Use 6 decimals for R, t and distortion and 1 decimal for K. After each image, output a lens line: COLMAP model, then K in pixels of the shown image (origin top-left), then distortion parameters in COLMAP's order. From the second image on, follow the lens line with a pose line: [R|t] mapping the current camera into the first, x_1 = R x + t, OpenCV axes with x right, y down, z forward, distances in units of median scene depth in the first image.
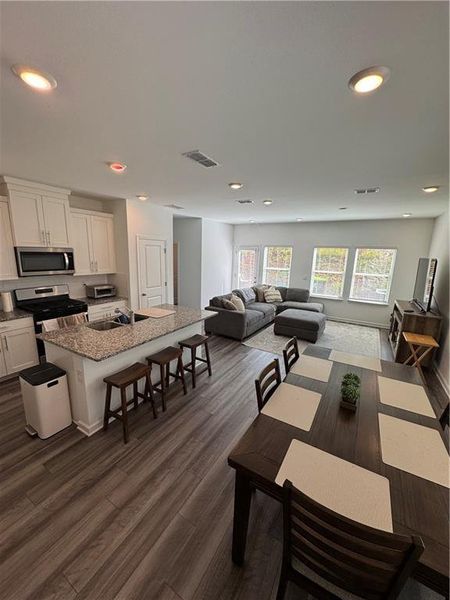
lens RADIAL K [[238.8, 0, 225.1], [0, 238.8, 300.0], [0, 0, 1]] dist [0.006857, -0.000459]
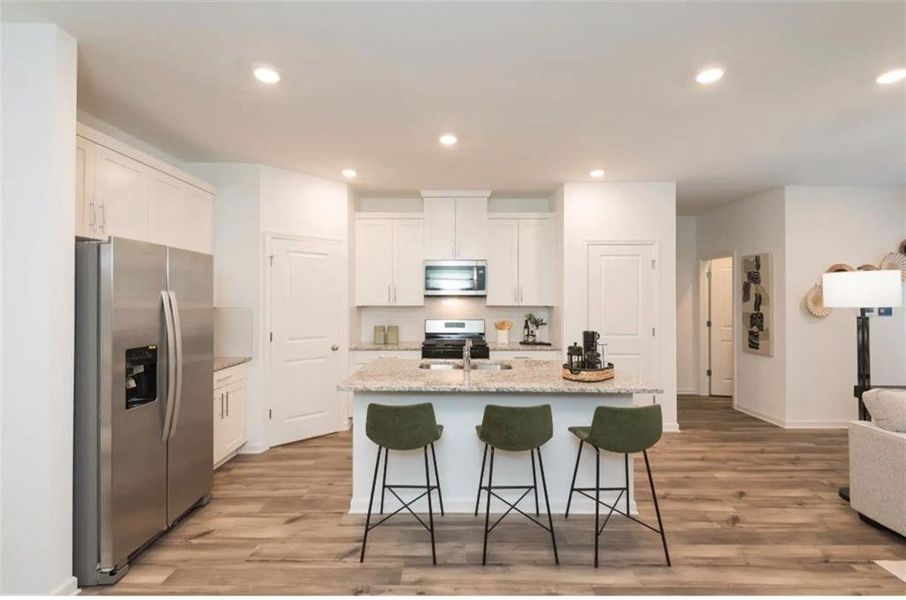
lens RADIAL K [[410.3, 0, 452.6], [0, 410.3, 297.5], [0, 0, 1]] dist [0.018274, 0.000497]
pose [[0.495434, -0.036961, -0.867859, 0.359290], [-0.160453, 0.978008, -0.133250, 0.051528], [0.853698, 0.205267, 0.478608, 0.338508]]
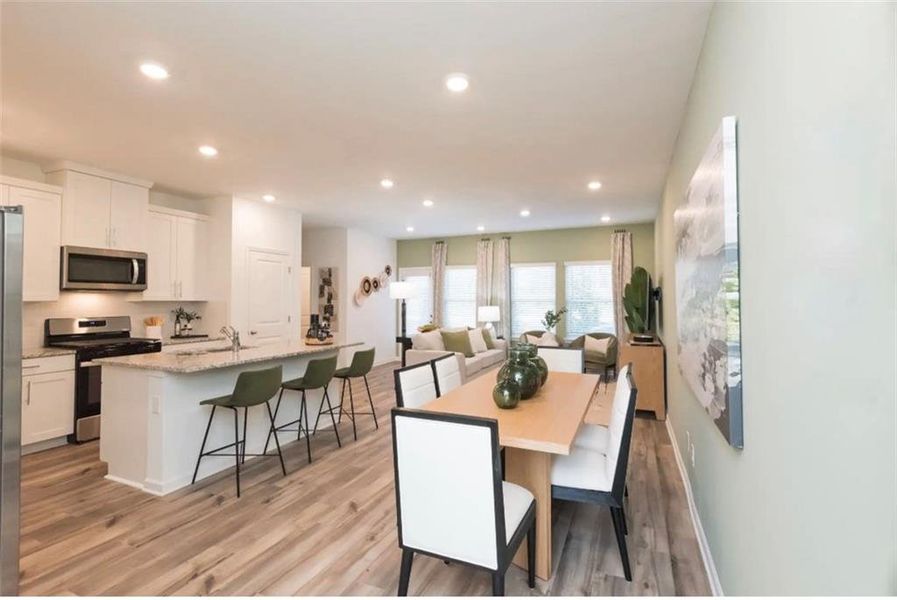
lens RADIAL K [[403.3, 0, 447.9], [0, 403.3, 304.2], [0, 0, 1]] dist [0.010550, 0.000241]
pose [[0.995501, -0.036035, 0.087629, 0.116675], [0.051969, 0.980987, -0.186988, 0.166251], [-0.079225, 0.190701, 0.978446, -0.180517]]
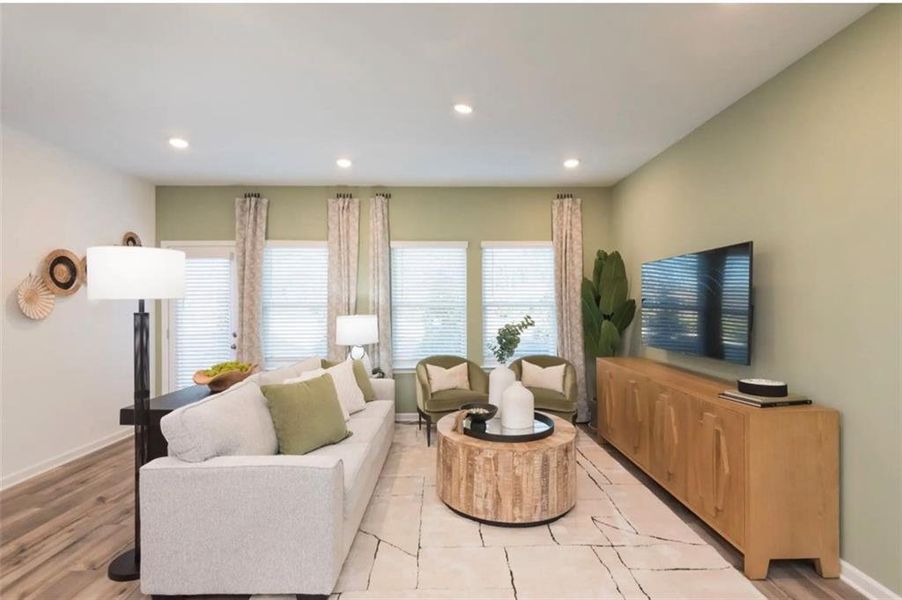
lens RADIAL K [[405.6, 0, 452.8], [0, 405.6, 304.8], [0, 0, 1]] dist [0.010550, 0.000241]
pose [[0.857087, -0.038756, 0.513712, 0.156659], [0.136173, 0.978744, -0.153355, -0.003506], [-0.496849, 0.201392, 0.844146, 0.661984]]
